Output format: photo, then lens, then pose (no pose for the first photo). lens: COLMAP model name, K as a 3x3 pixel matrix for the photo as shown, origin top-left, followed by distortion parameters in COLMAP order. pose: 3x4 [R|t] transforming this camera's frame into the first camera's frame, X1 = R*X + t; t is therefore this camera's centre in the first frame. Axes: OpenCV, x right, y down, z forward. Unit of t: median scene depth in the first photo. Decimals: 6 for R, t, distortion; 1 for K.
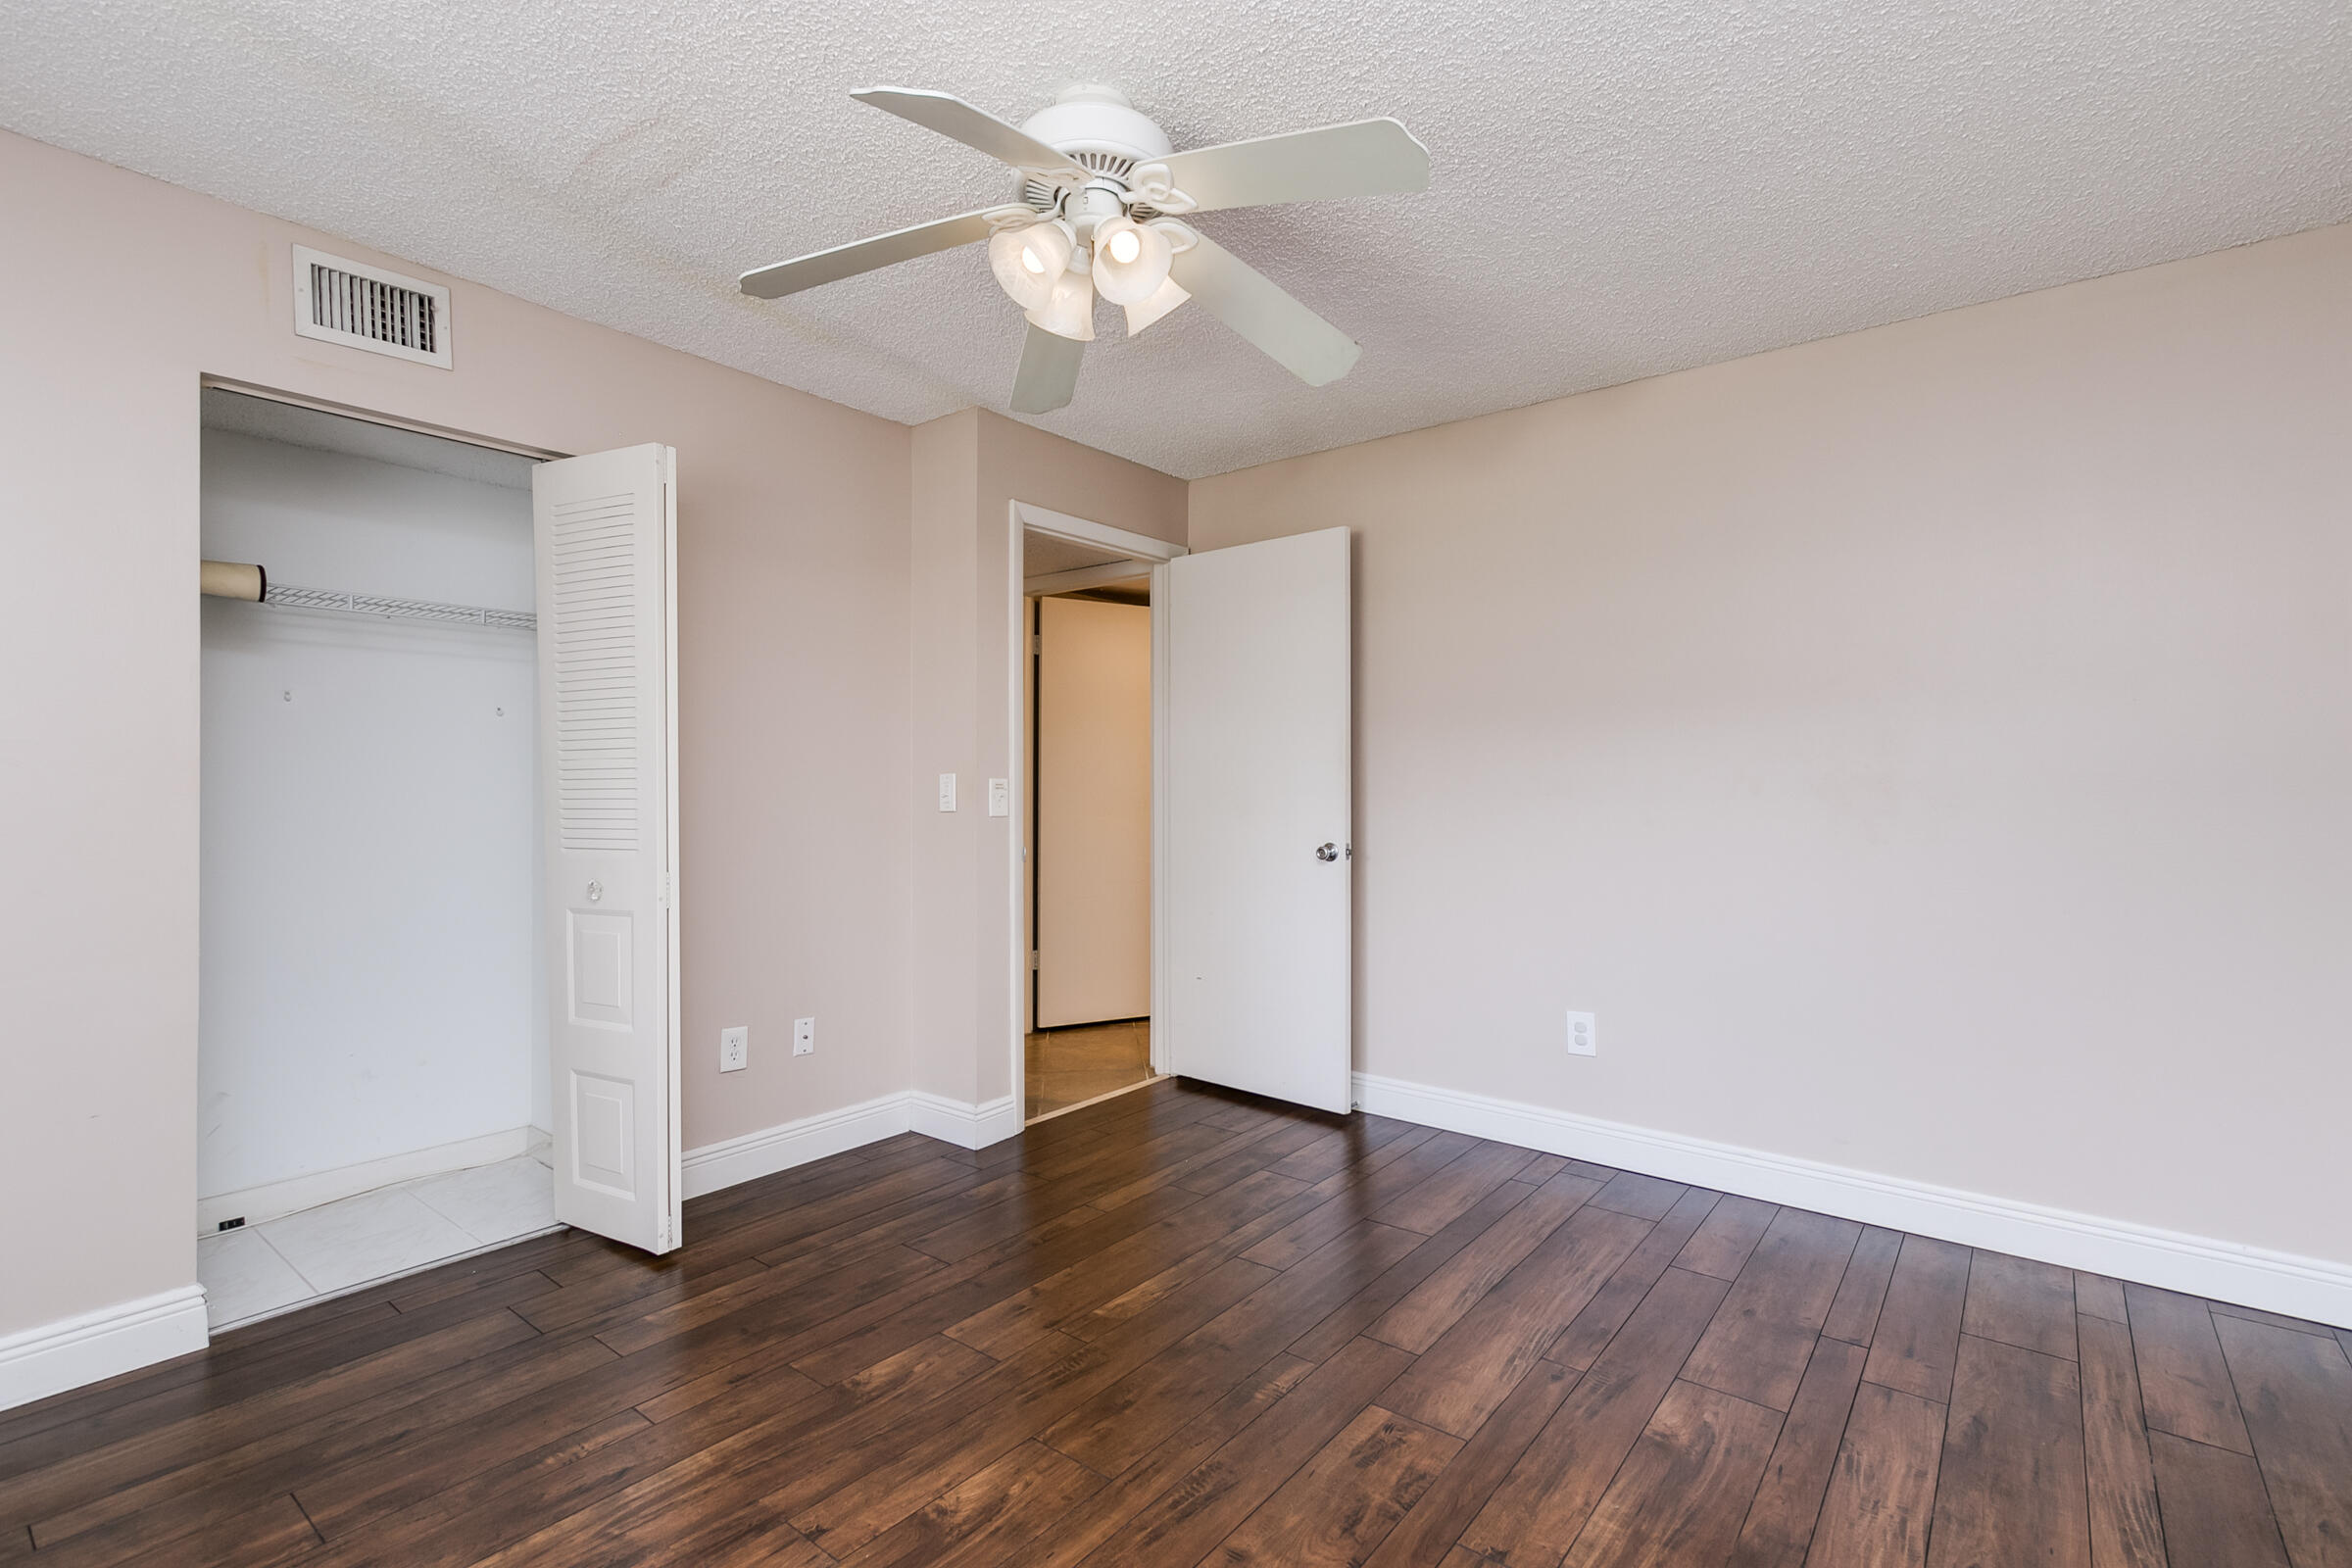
lens RADIAL K [[1080.8, 0, 1197.7], [0, 1080.8, 788.0], [0, 0, 1]] dist [0.004386, 0.000100]
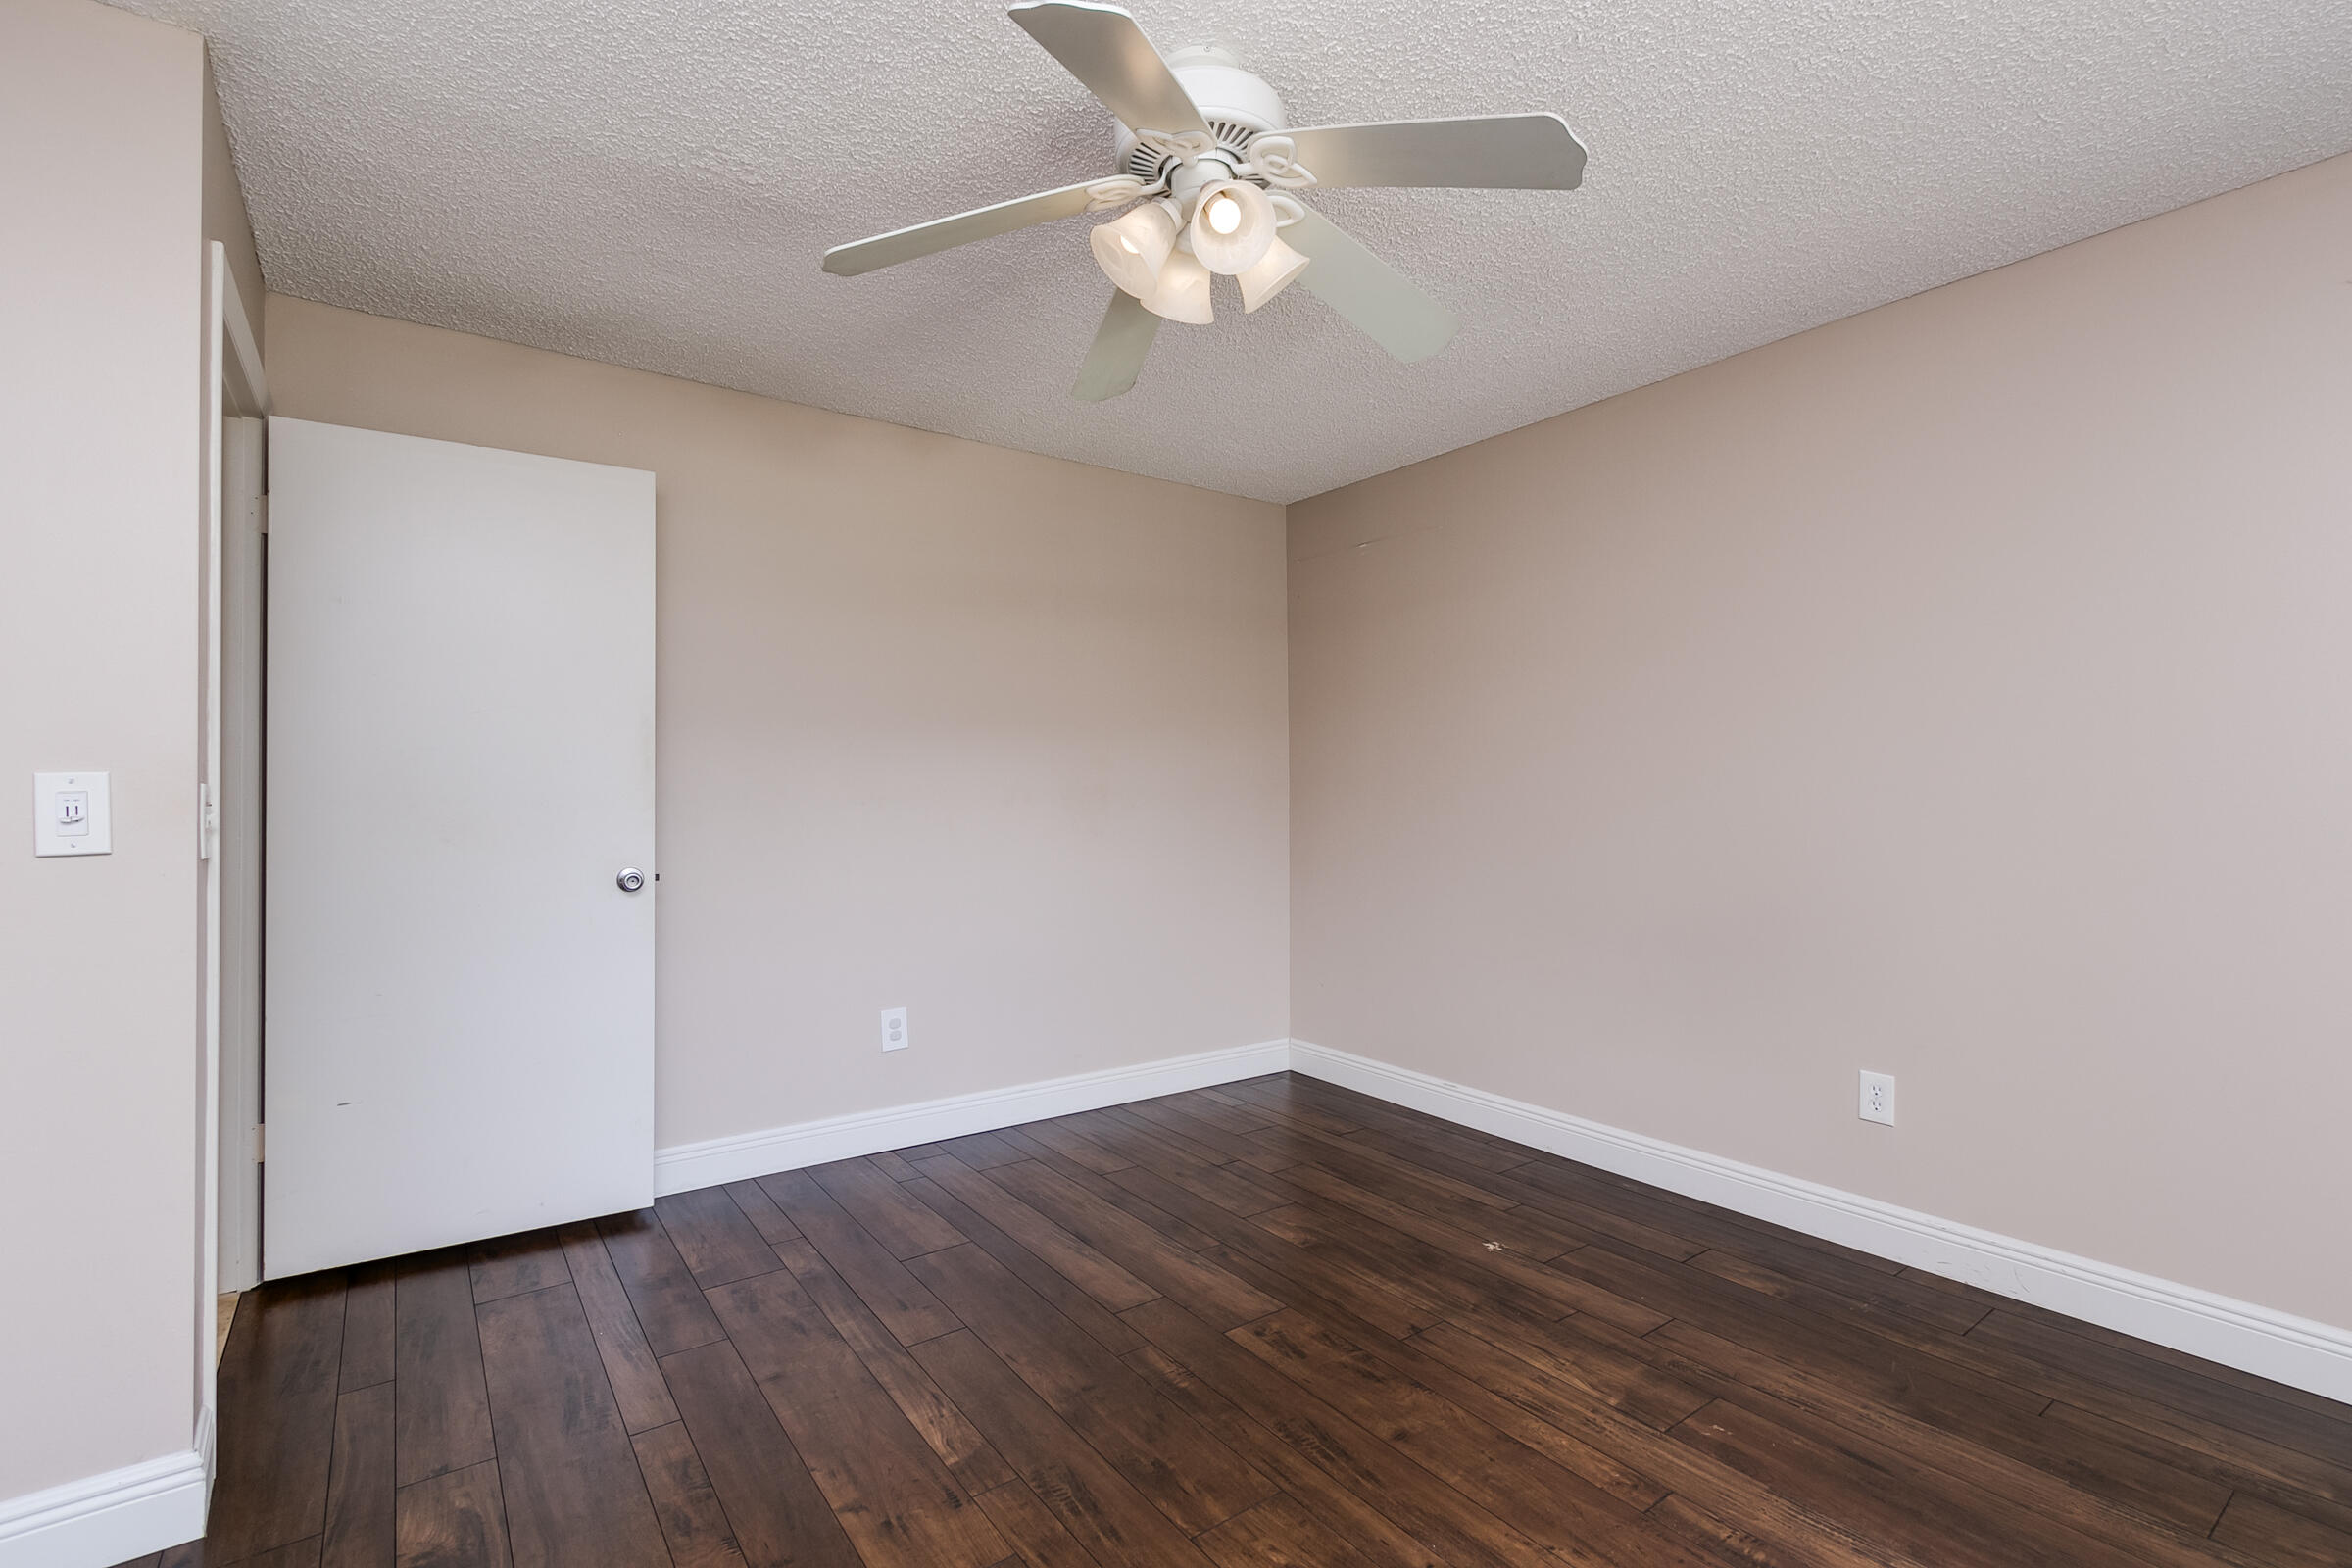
lens RADIAL K [[1080.8, 0, 1197.7], [0, 1080.8, 788.0], [0, 0, 1]] dist [0.004386, 0.000100]
pose [[0.264580, -0.001259, 0.964363, -0.820943], [0.009257, 0.999956, -0.001235, -0.000974], [-0.964319, 0.009254, 0.264580, 0.630501]]
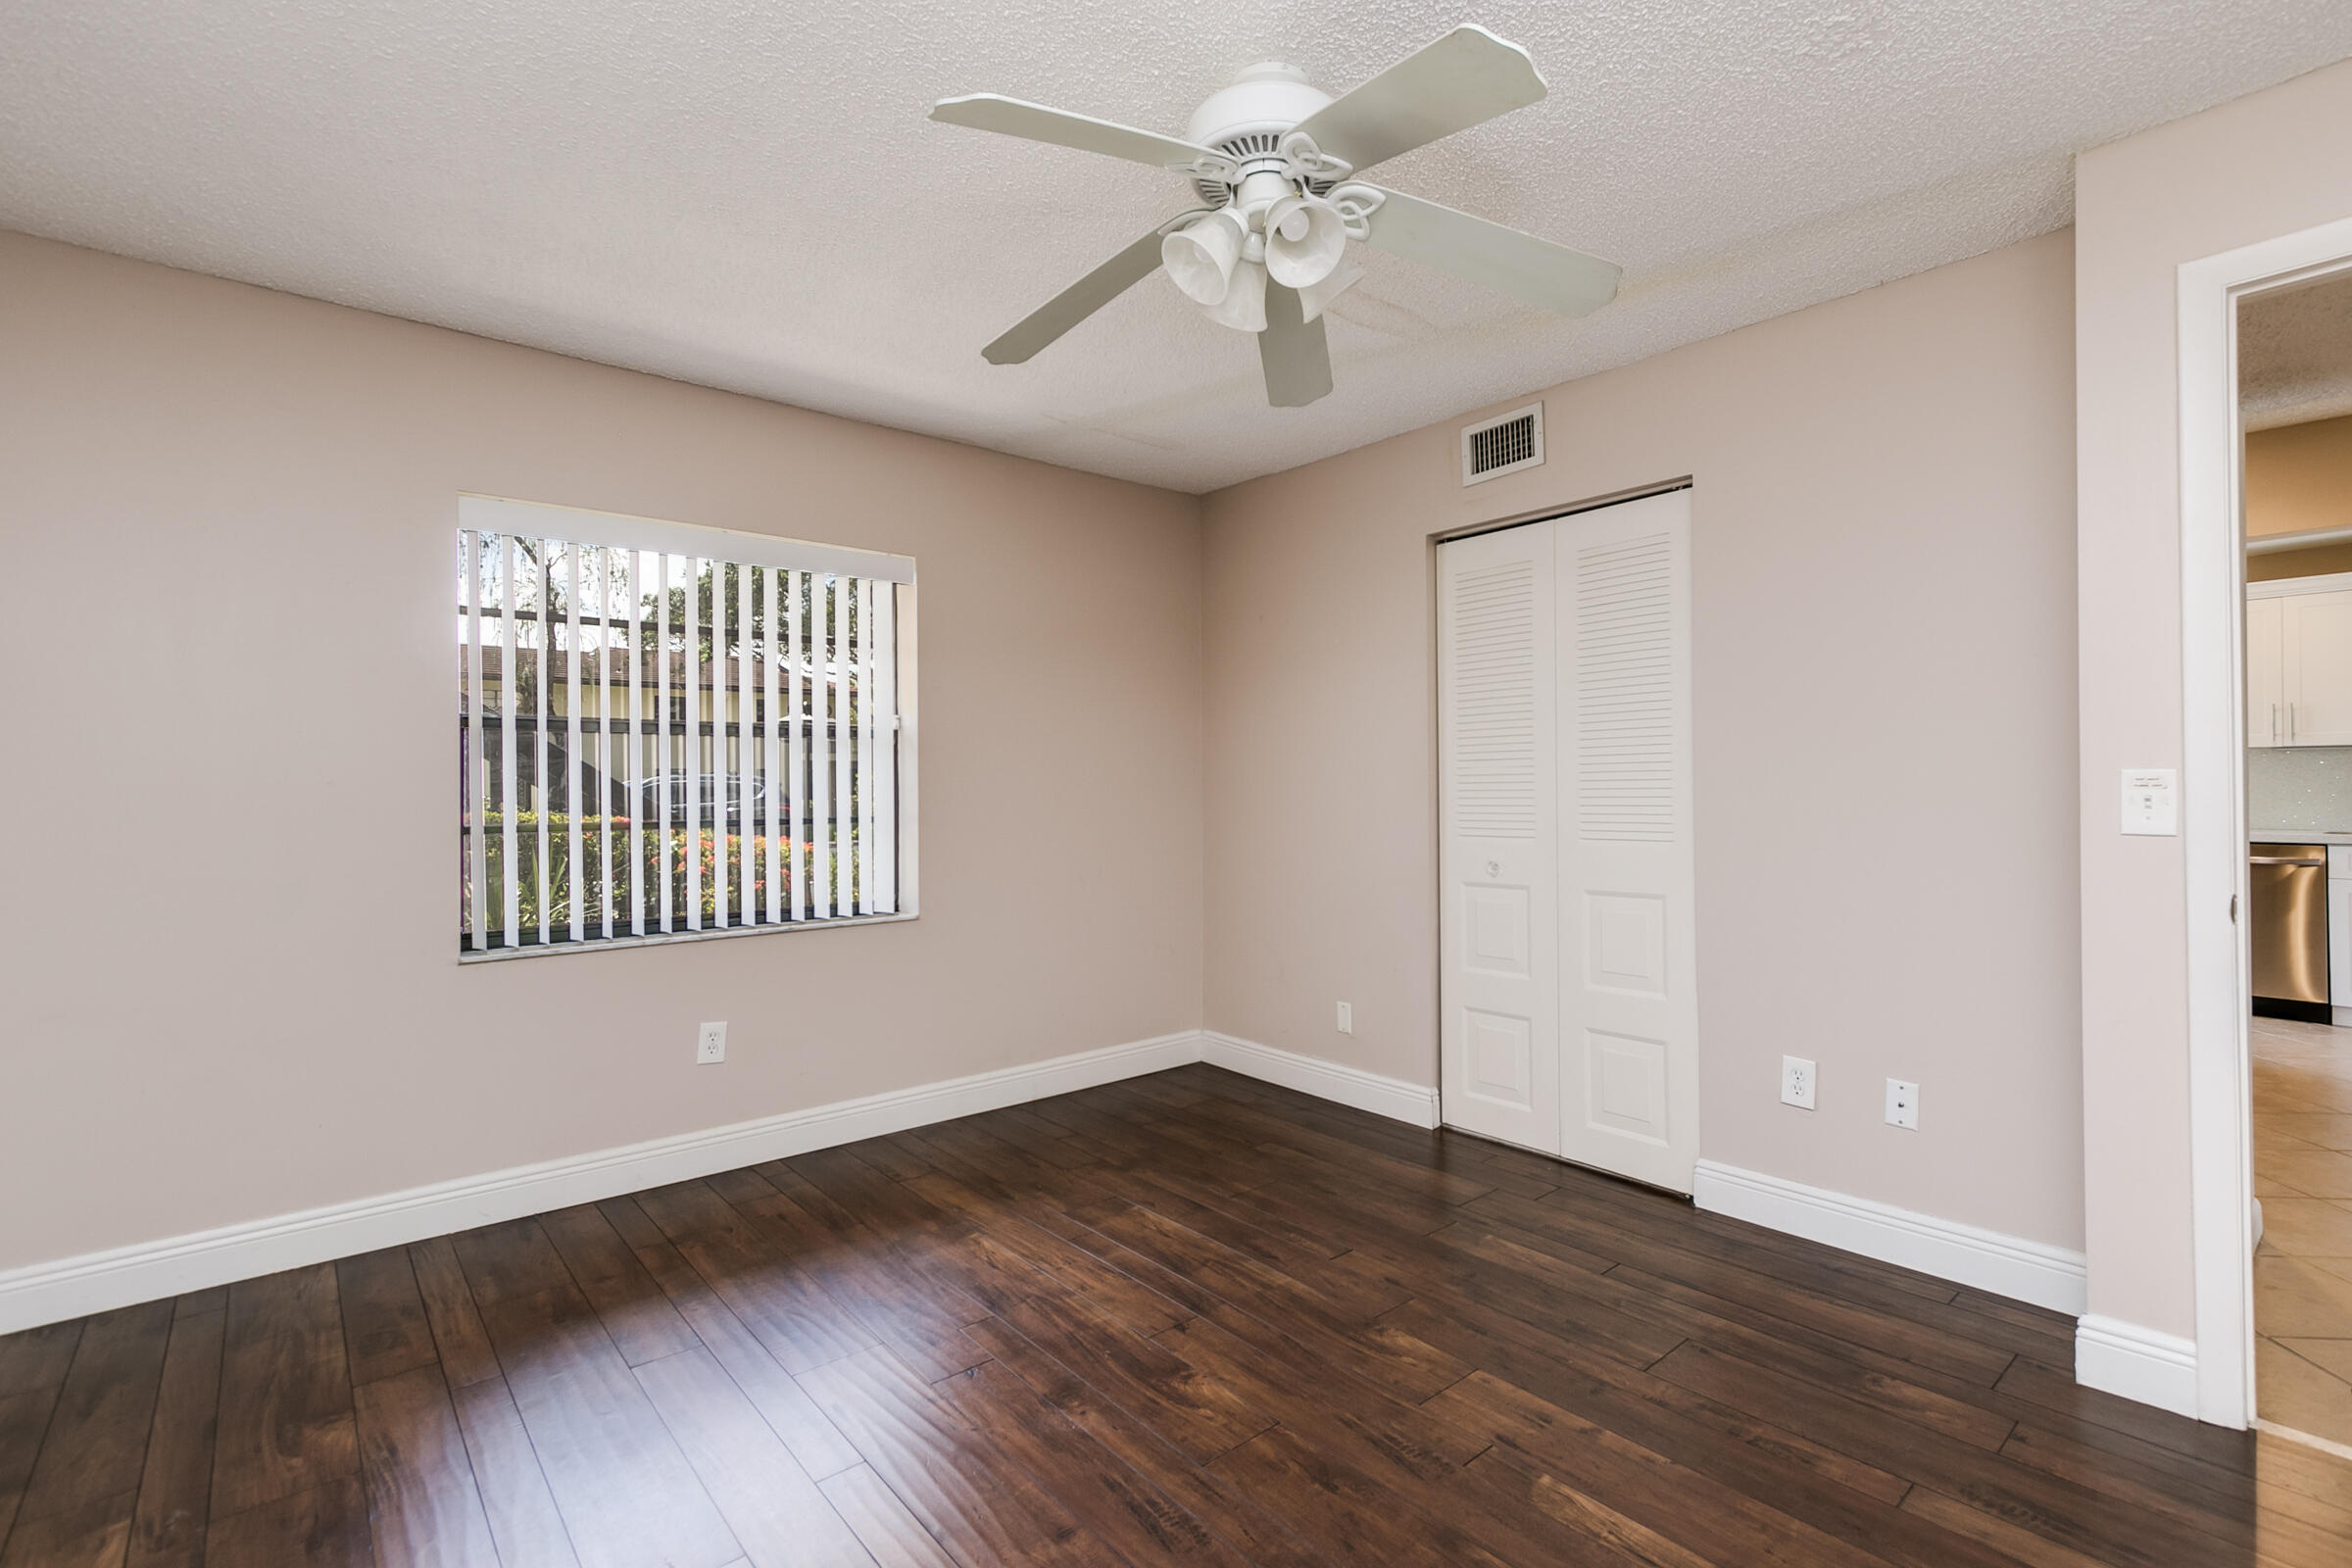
lens RADIAL K [[1070.3, 0, 1194.1], [0, 1070.3, 778.2], [0, 0, 1]] dist [0.007692, -0.001575]
pose [[-0.198560, -0.010781, -0.980029, 0.711777], [-0.000790, 0.999941, -0.010840, 0.005118], [0.980088, -0.001378, -0.198557, 0.931795]]
